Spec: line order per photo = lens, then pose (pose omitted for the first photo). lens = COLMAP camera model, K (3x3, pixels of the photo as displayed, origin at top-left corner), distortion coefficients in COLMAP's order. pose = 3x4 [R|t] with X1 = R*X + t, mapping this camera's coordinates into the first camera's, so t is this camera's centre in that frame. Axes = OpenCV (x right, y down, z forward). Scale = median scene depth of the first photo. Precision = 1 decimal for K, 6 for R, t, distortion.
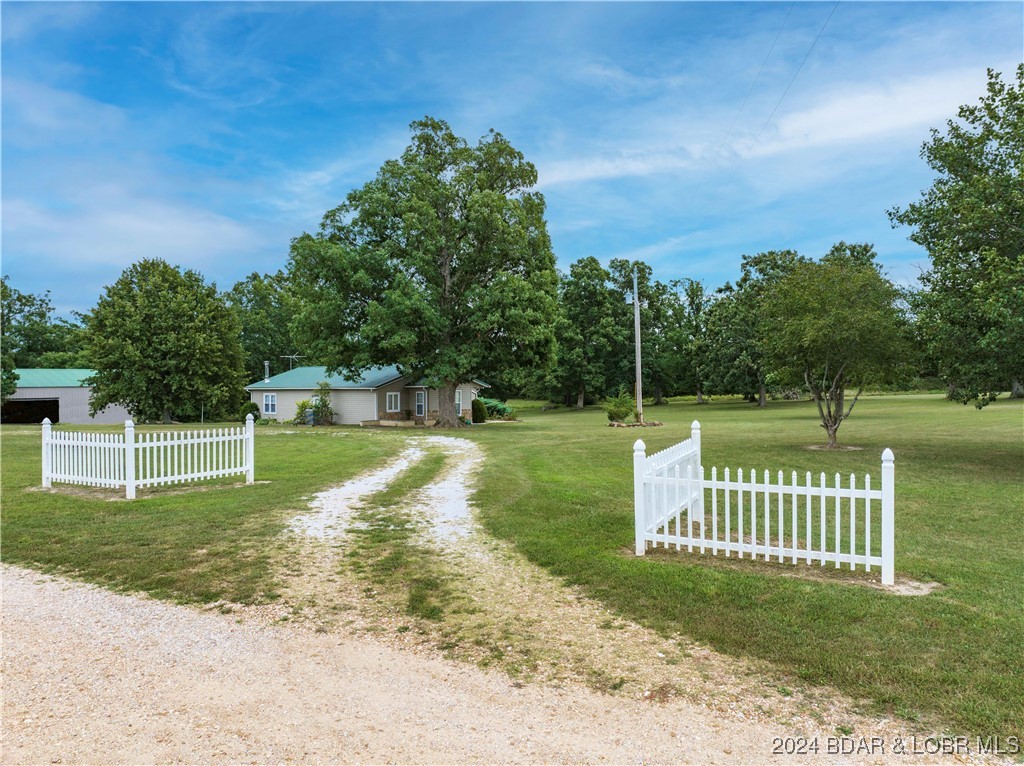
lens RADIAL K [[726.2, 0, 512.0], [0, 726.2, 383.0], [0, 0, 1]] dist [-0.050895, 0.001636]
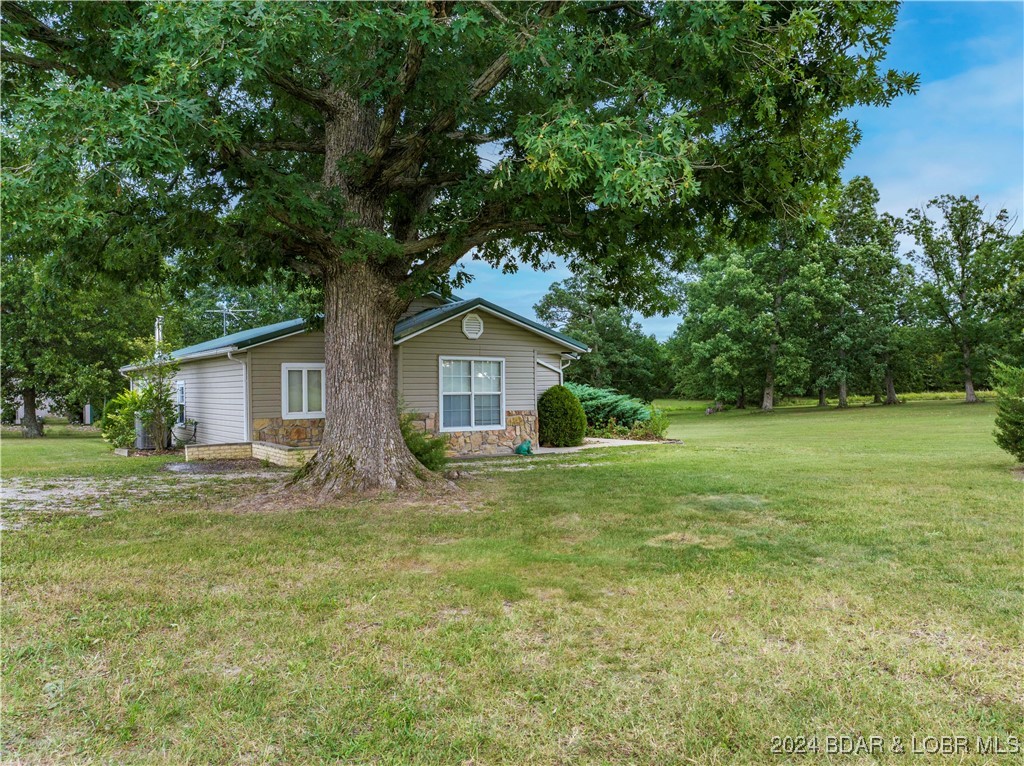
lens RADIAL K [[726.2, 0, 512.0], [0, 726.2, 383.0], [0, 0, 1]] dist [-0.050895, 0.001636]
pose [[0.979797, -0.003844, -0.199956, 0.002978], [0.003089, 0.999987, -0.004089, 0.013121], [0.199969, 0.003389, 0.979796, 0.363451]]
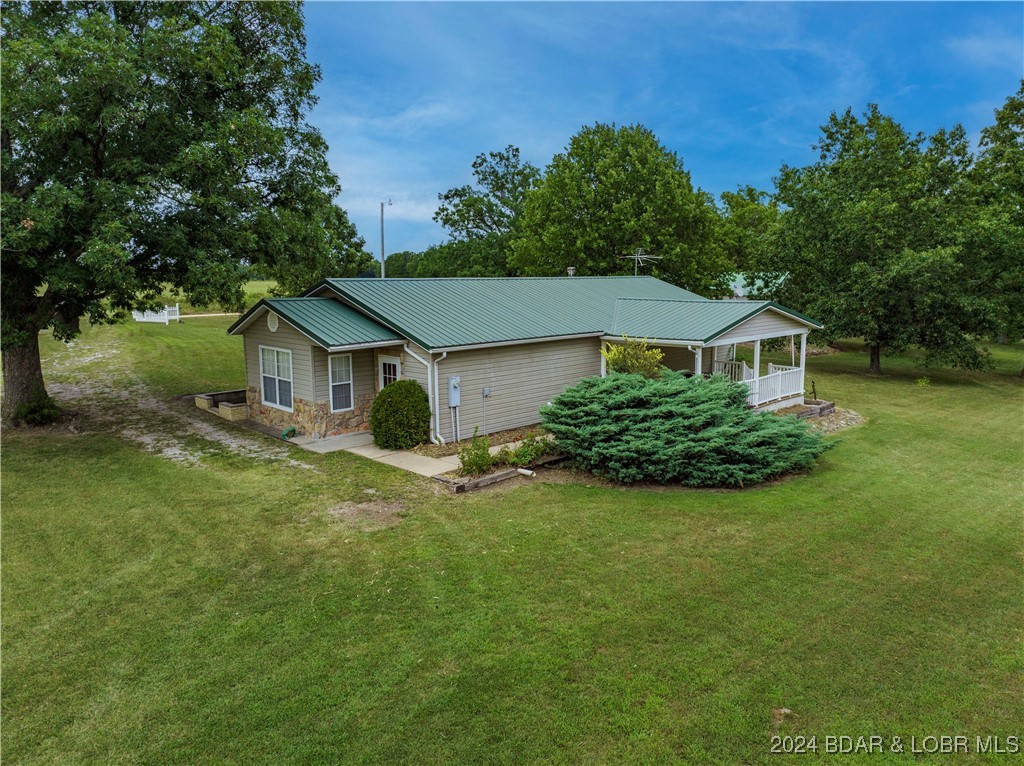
lens RADIAL K [[726.2, 0, 512.0], [0, 726.2, 383.0], [0, 0, 1]] dist [-0.050895, 0.001636]
pose [[-0.052799, 0.164746, -0.984922, 0.176067], [0.001622, 0.986310, 0.164891, -0.020875], [0.998604, 0.007109, -0.052343, 0.636199]]
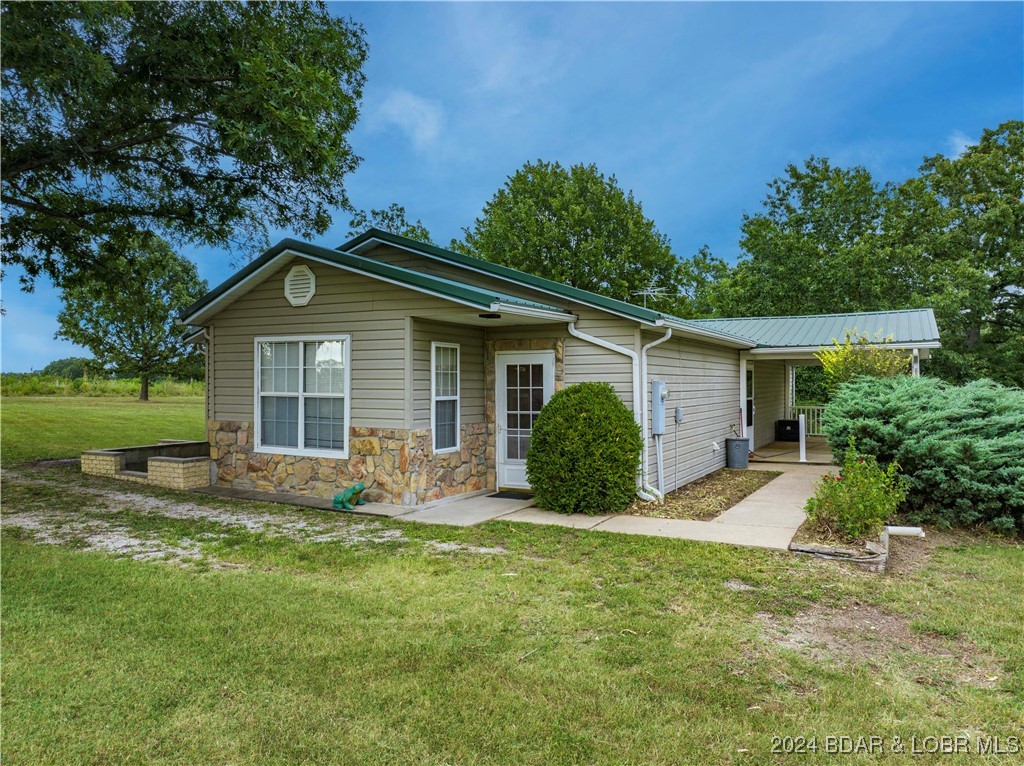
lens RADIAL K [[726.2, 0, 512.0], [0, 726.2, 383.0], [0, 0, 1]] dist [-0.050895, 0.001636]
pose [[0.230239, 0.009825, -0.973084, 0.076886], [-0.001805, 0.999952, 0.009669, 0.011920], [0.973132, -0.000470, 0.230246, 0.556136]]
